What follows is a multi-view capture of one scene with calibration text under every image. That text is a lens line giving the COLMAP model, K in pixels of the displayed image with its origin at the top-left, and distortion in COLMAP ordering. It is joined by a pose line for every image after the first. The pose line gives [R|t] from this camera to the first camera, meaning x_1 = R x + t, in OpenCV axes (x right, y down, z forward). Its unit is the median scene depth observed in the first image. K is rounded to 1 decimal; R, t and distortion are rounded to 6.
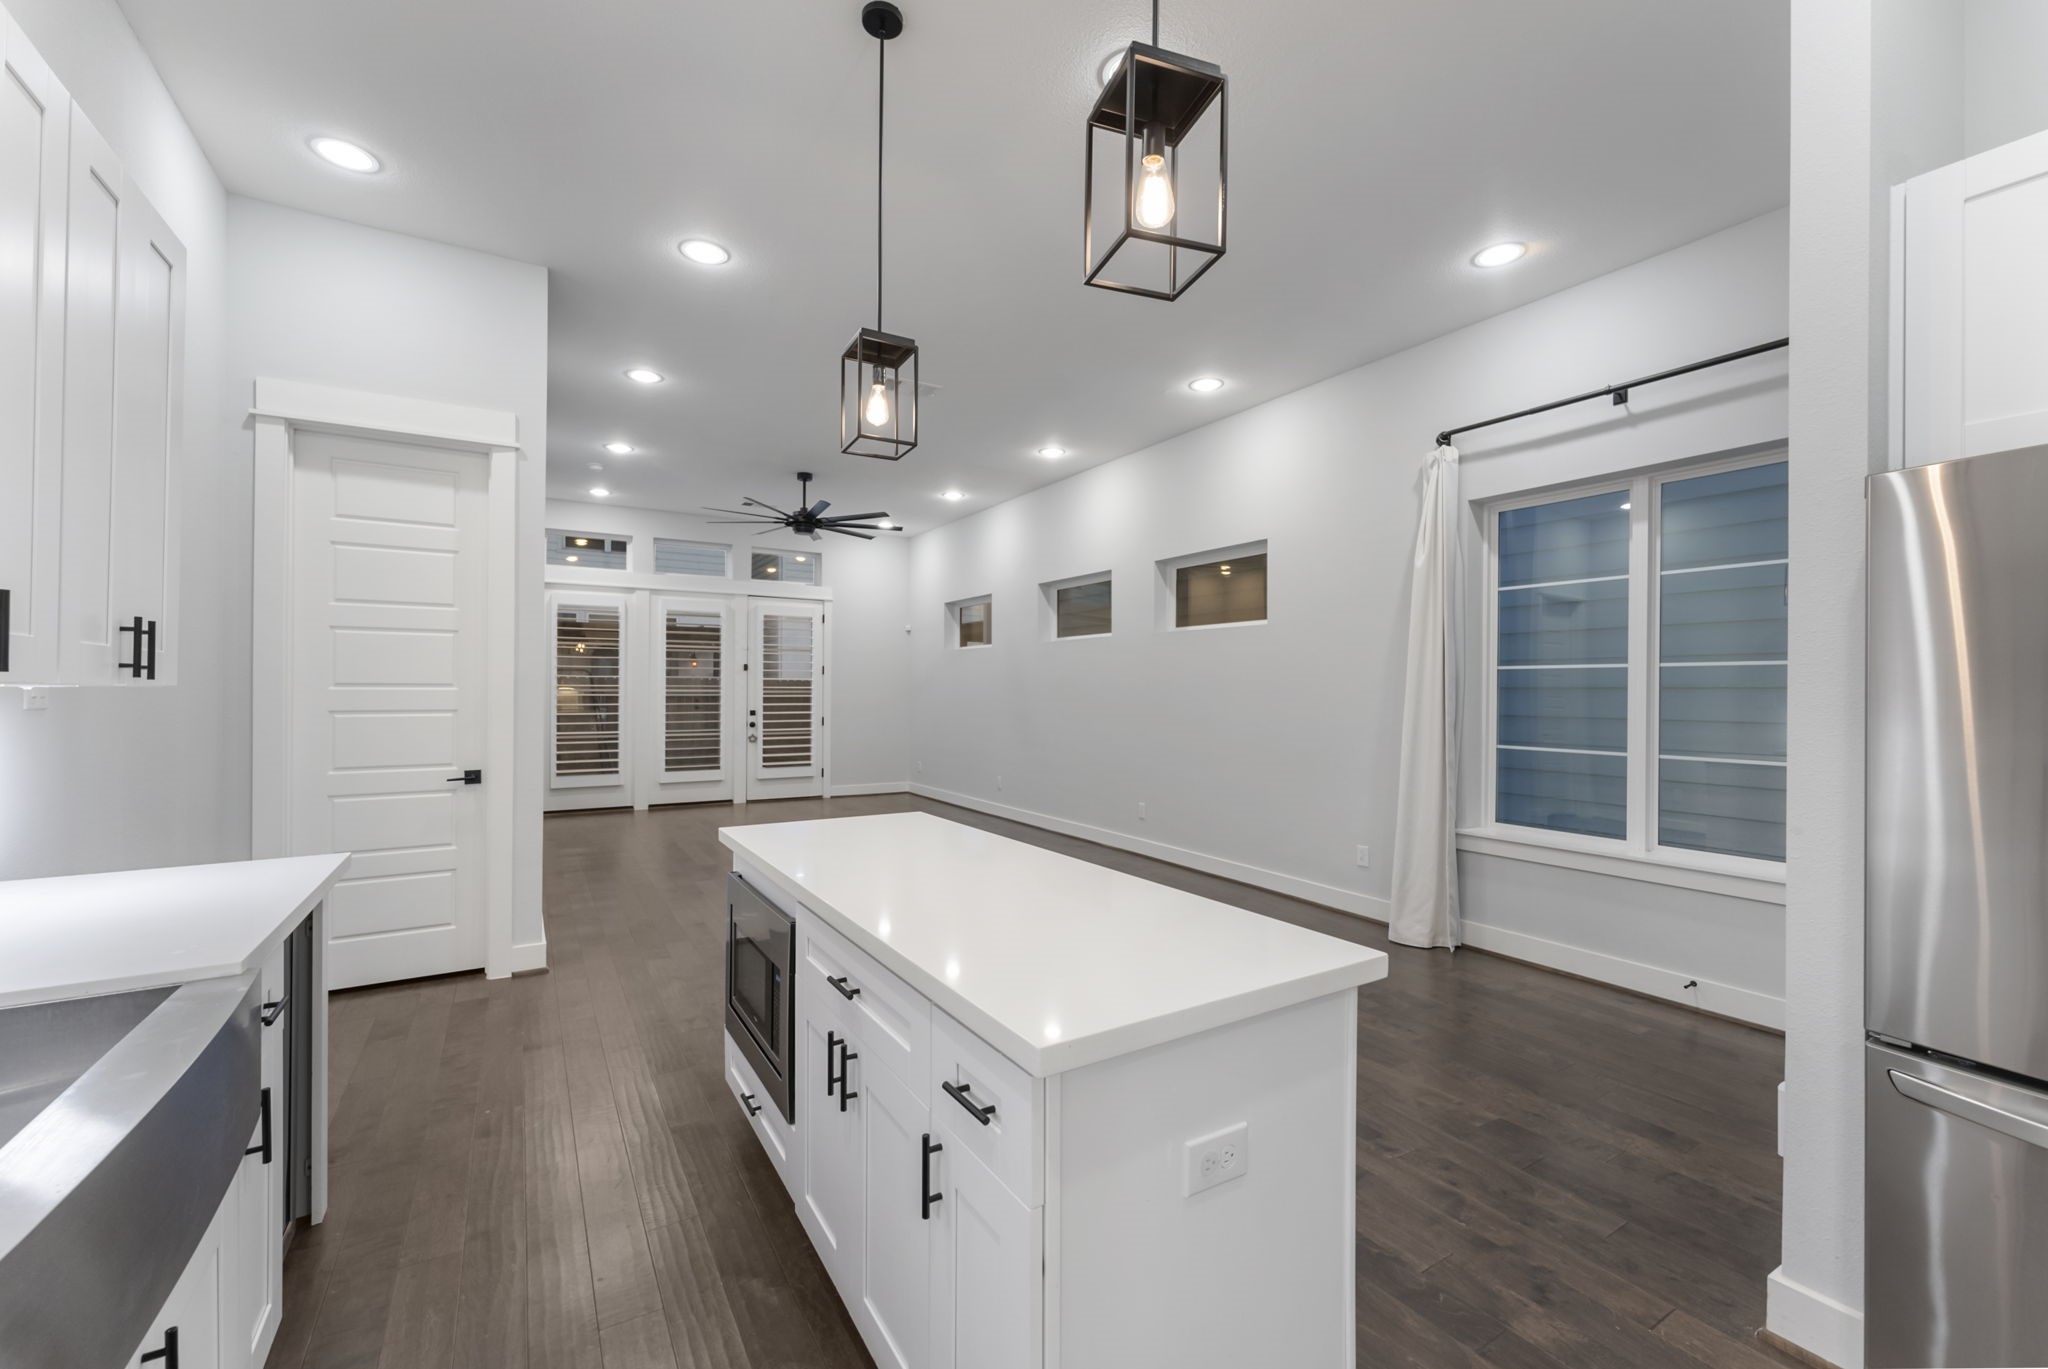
lens RADIAL K [[835.6, 0, 1026.0], [0, 835.6, 687.0], [0, 0, 1]] dist [0.004954, -0.000912]
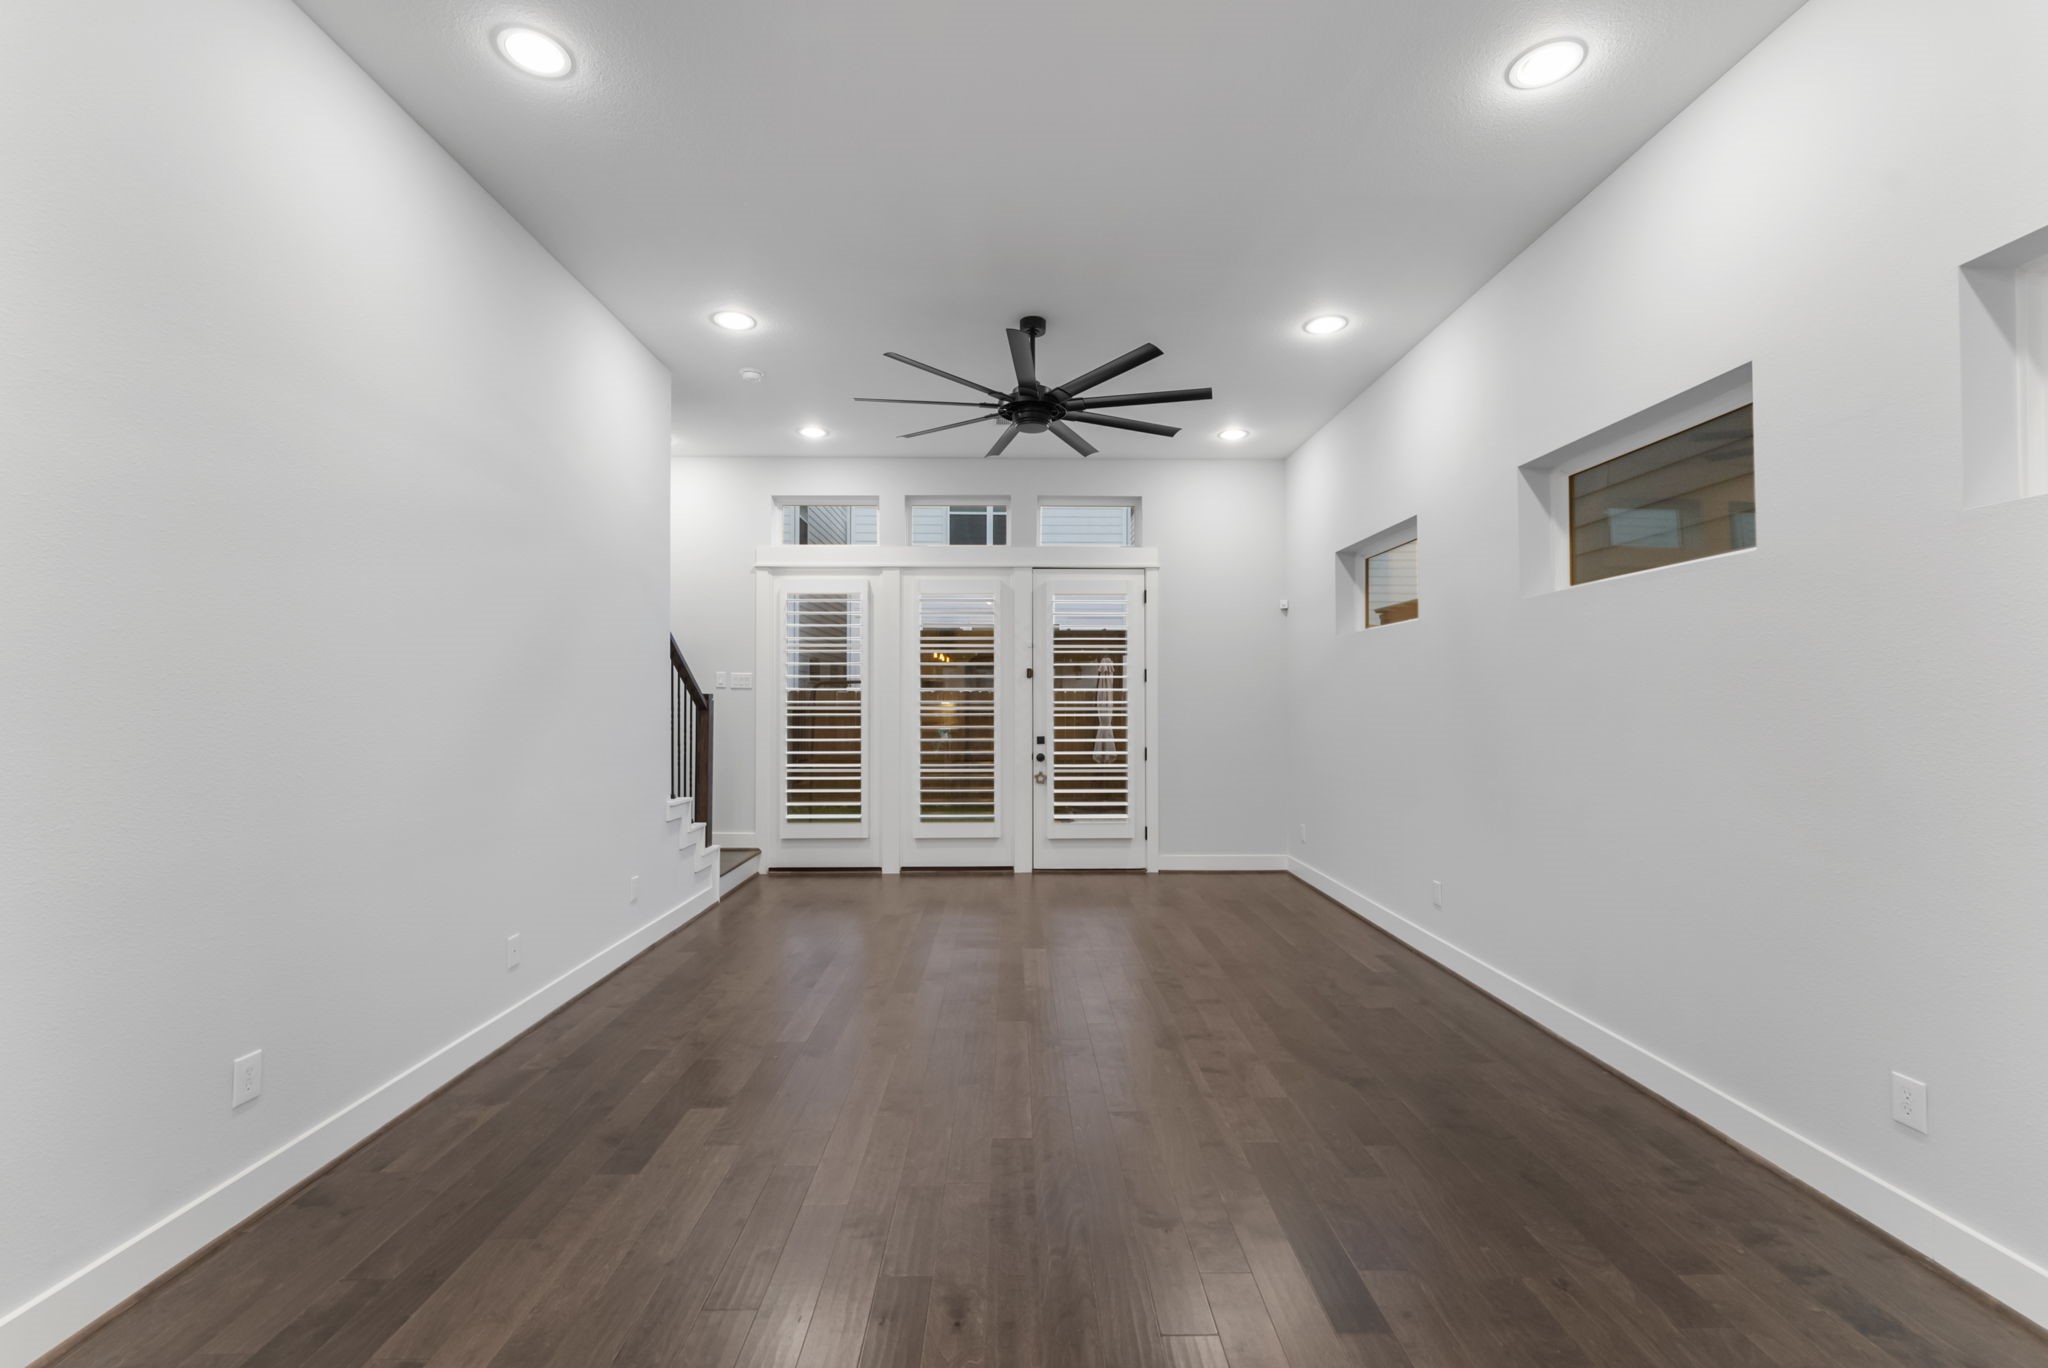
lens RADIAL K [[835.6, 0, 1043.7], [0, 835.6, 693.0], [0, 0, 1]] dist [0.004954, -0.000912]
pose [[0.864728, -0.011628, -0.502105, 0.015967], [0.007616, 0.999921, -0.010041, -0.000492], [0.502182, 0.004859, 0.864748, 0.418514]]
